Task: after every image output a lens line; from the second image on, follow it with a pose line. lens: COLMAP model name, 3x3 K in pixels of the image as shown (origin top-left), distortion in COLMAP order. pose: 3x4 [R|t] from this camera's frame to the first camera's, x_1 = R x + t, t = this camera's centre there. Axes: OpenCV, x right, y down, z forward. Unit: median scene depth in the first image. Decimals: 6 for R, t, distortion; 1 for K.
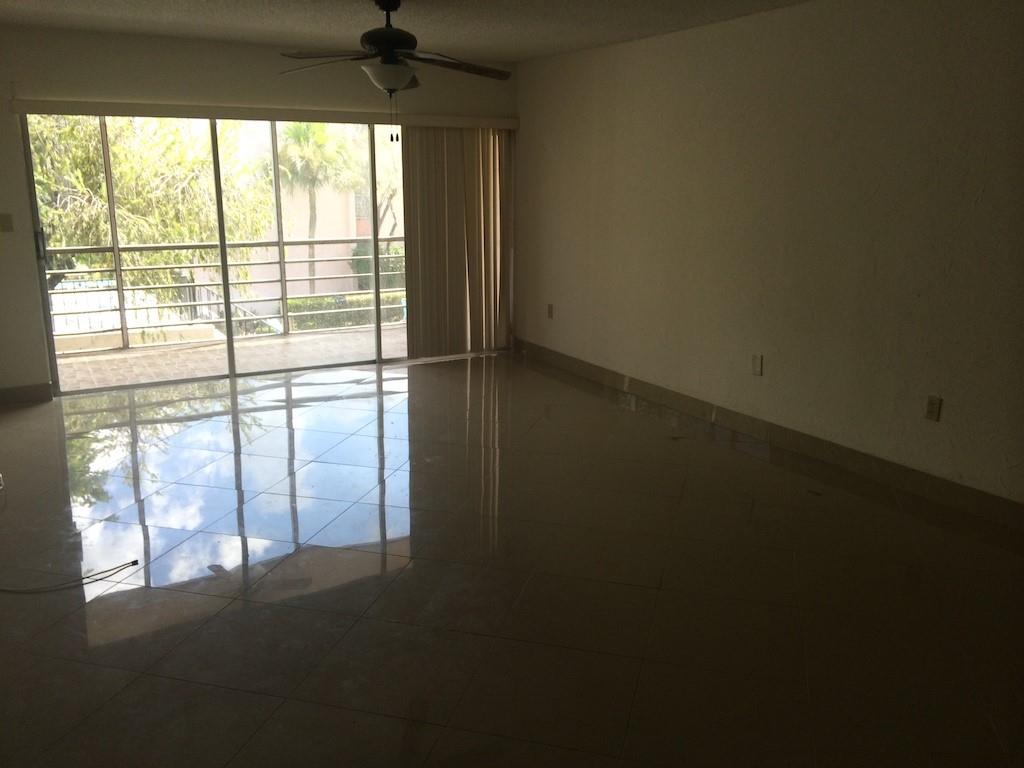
lens RADIAL K [[874.3, 0, 524.1], [0, 874.3, 364.0], [0, 0, 1]] dist [0.065846, -0.014675]
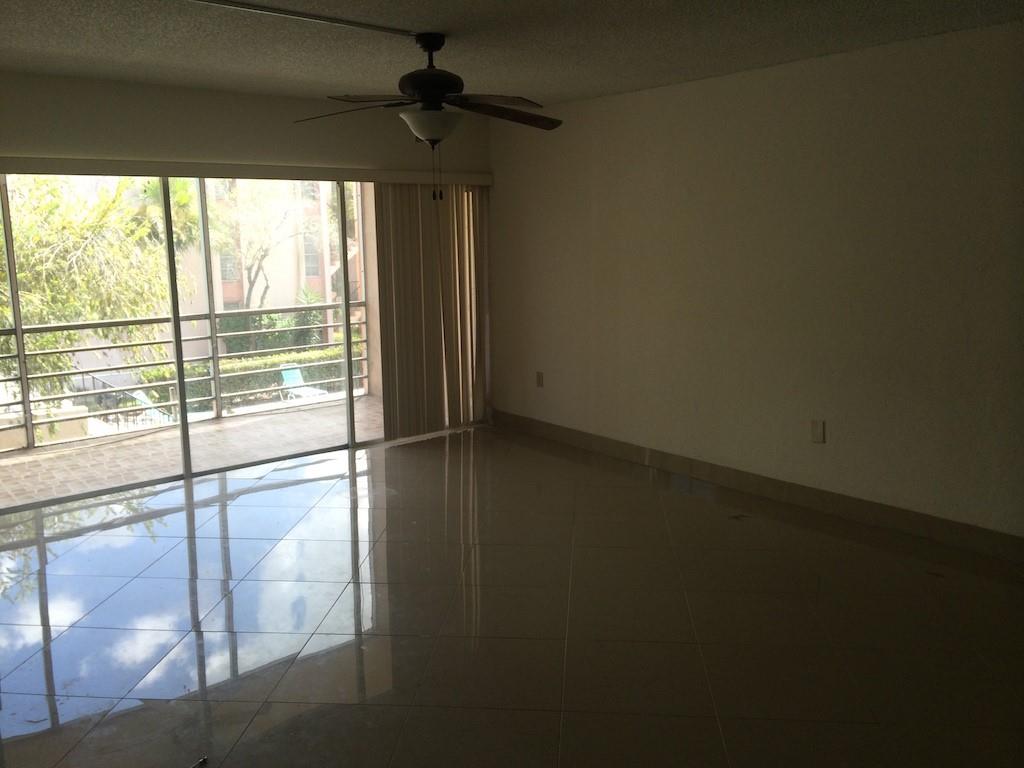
lens RADIAL K [[865.3, 0, 517.7], [0, 865.3, 373.1], [0, 0, 1]] dist [0.095229, -0.107755]
pose [[0.984400, -0.047115, 0.169520, -0.141173], [0.055595, 0.997410, -0.045628, -0.025850], [-0.166932, 0.054340, 0.984470, 0.100749]]
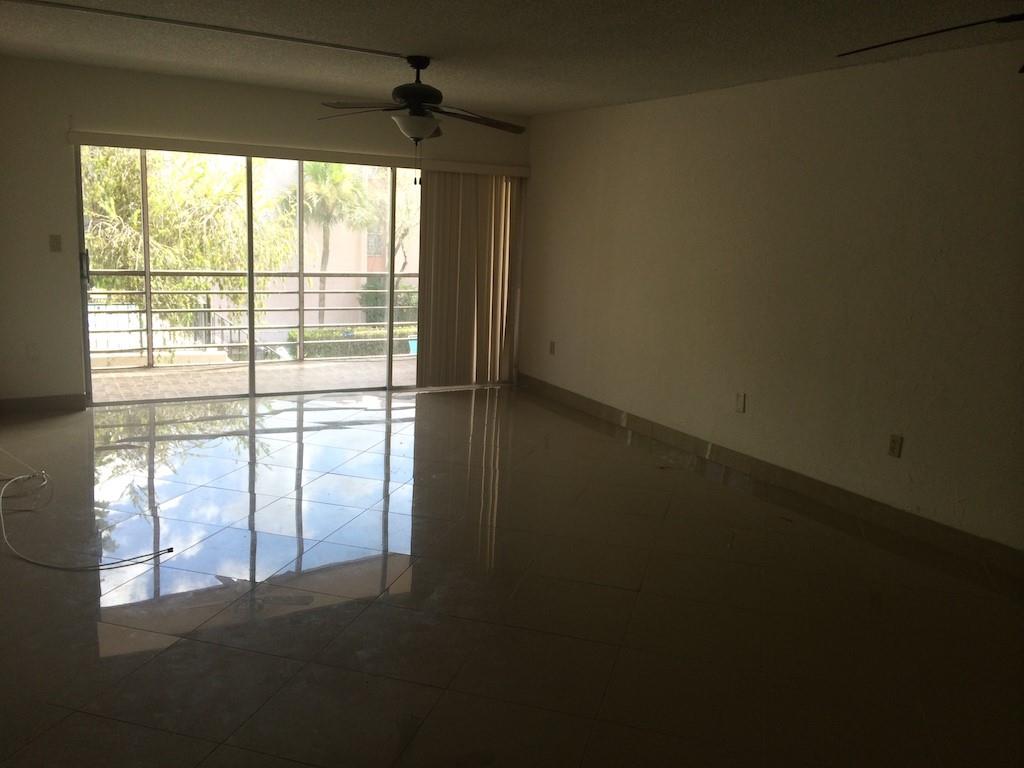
lens RADIAL K [[877.8, 0, 523.1], [0, 877.8, 379.4], [0, 0, 1]] dist [0.096296, -0.123002]
pose [[0.999054, 0.043295, -0.004033, 0.000134], [-0.043407, 0.998482, -0.033906, 0.014687], [0.002559, 0.034049, 0.999417, -0.063786]]
